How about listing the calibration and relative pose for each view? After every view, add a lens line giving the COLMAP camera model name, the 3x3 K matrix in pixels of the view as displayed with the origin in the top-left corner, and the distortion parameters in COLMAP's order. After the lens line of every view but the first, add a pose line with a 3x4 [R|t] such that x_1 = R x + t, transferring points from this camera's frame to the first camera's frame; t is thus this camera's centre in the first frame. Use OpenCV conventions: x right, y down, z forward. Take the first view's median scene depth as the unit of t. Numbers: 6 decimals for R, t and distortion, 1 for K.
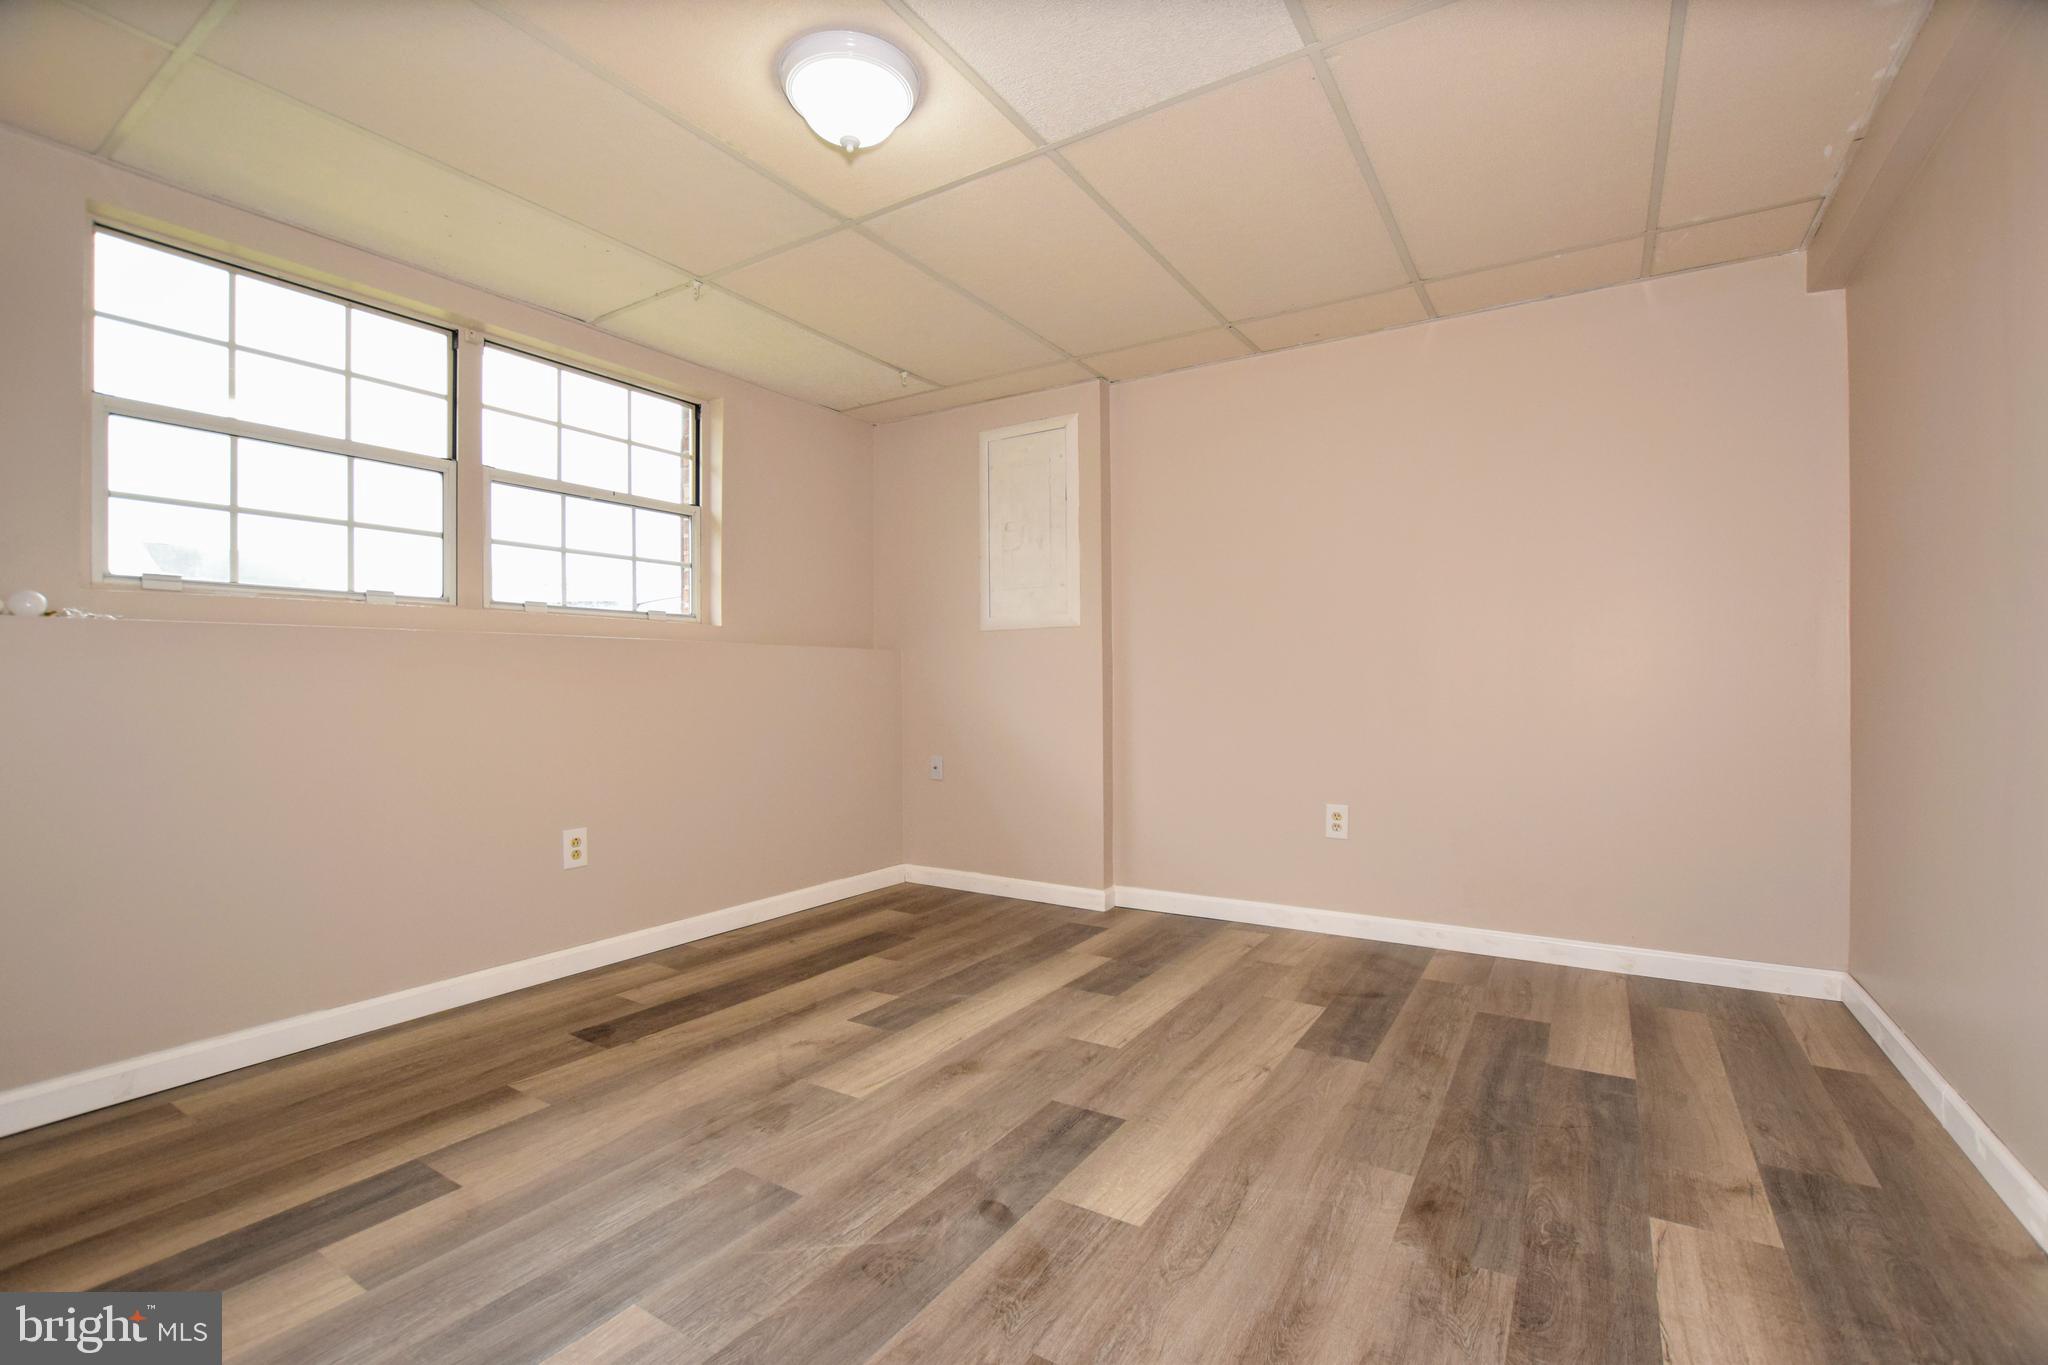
lens RADIAL K [[930.1, 0, 1026.5], [0, 930.1, 676.3], [0, 0, 1]] dist [-0.025303, -0.000136]
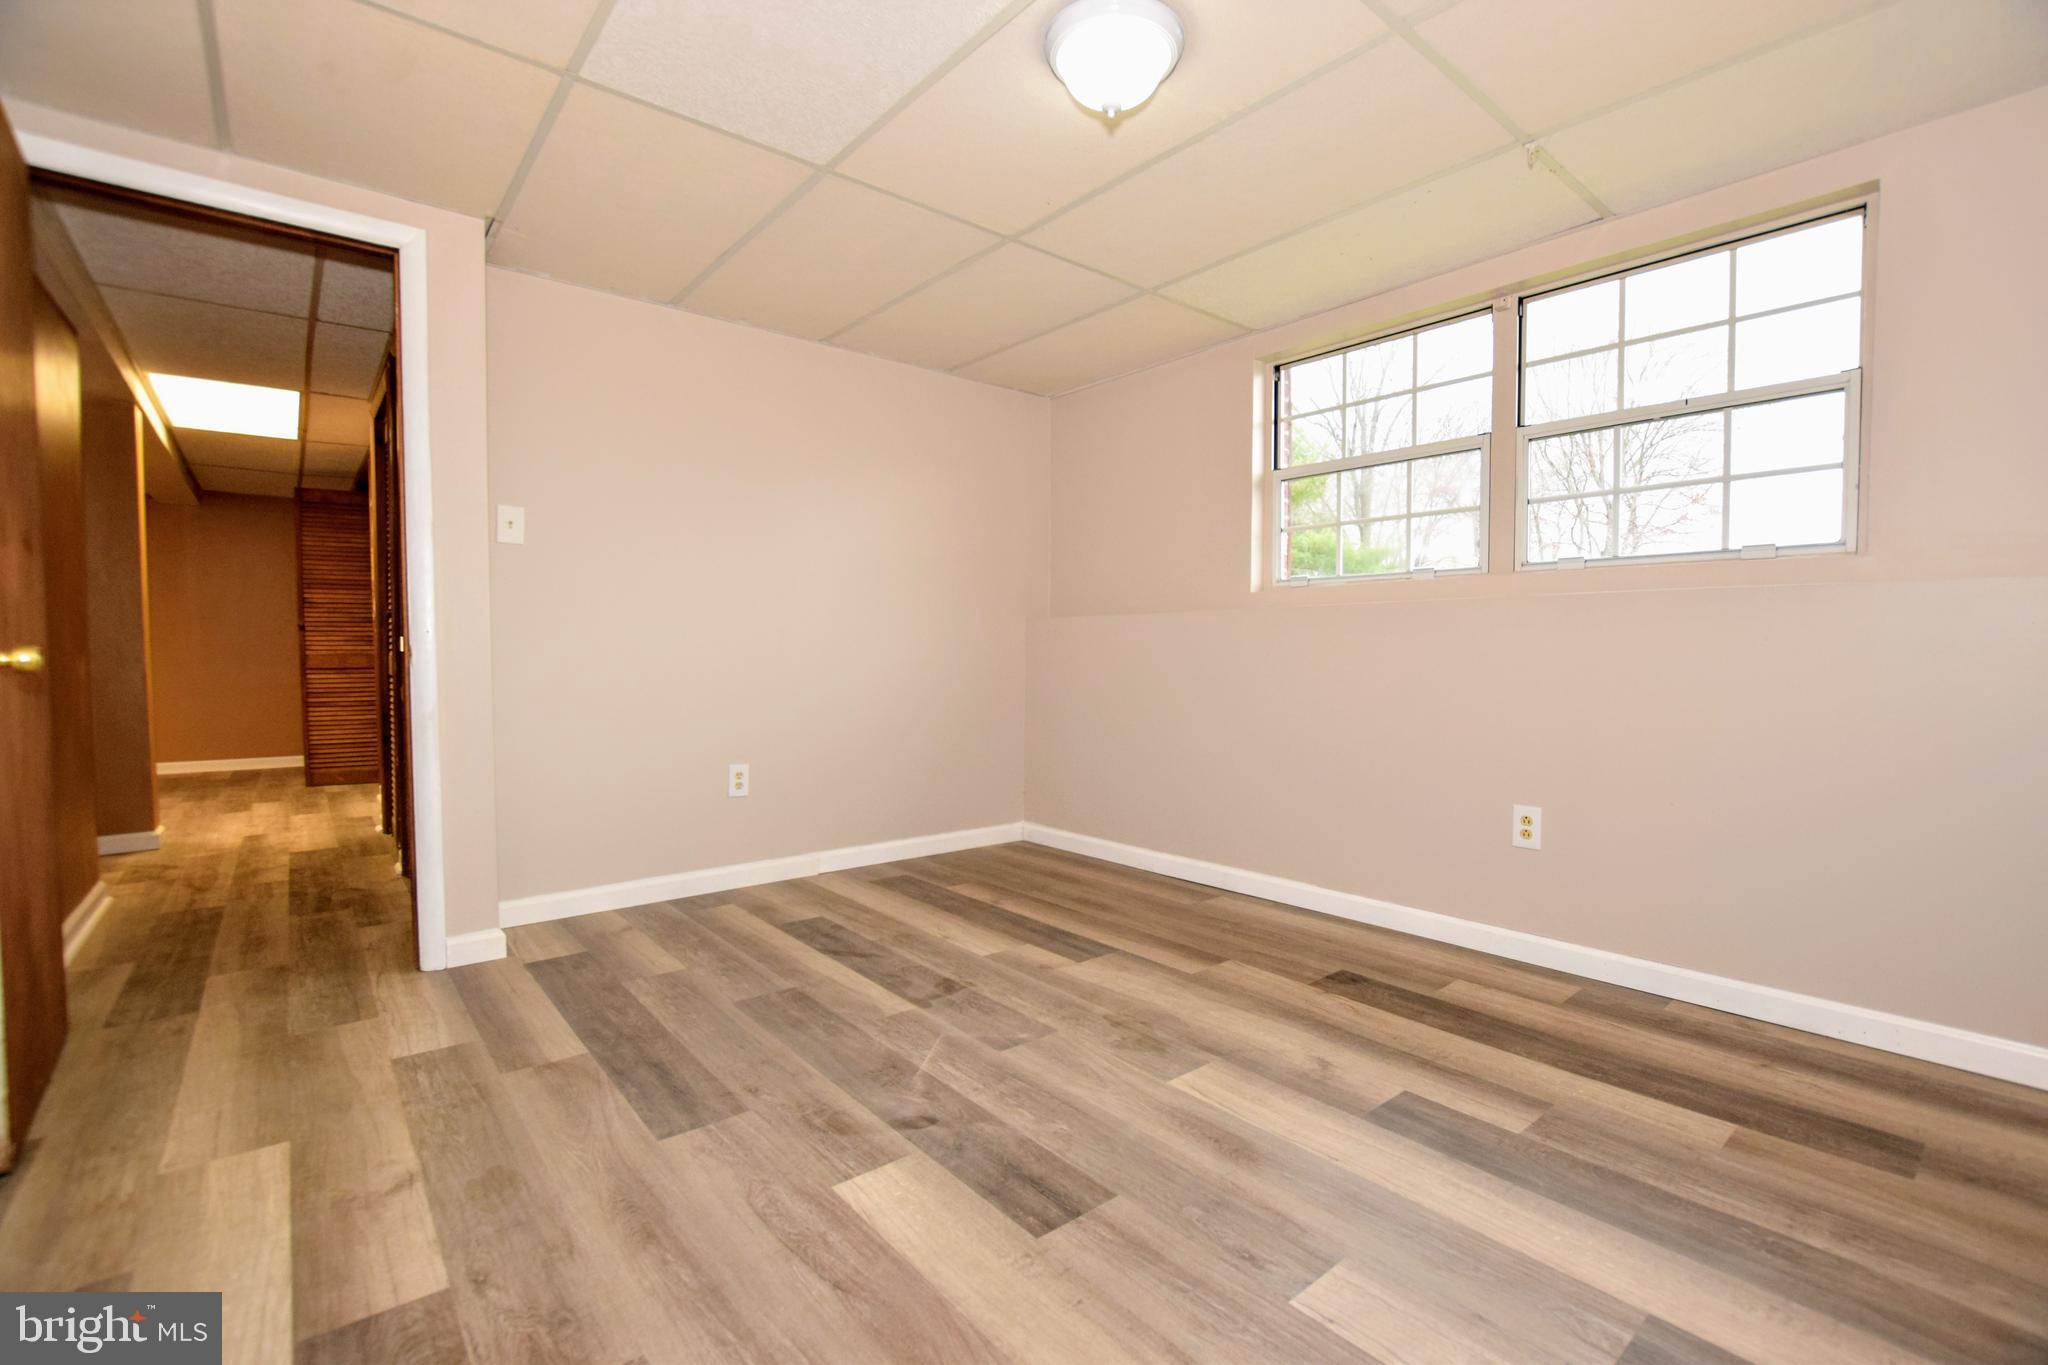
lens RADIAL K [[930.1, 0, 1033.0], [0, 930.1, 695.4], [0, 0, 1]] dist [-0.025303, -0.000136]
pose [[-0.331371, 0.051912, -0.942071, 0.764746], [0.013836, 0.998645, 0.050163, 0.001746], [0.943399, 0.003588, -0.331640, 1.200372]]
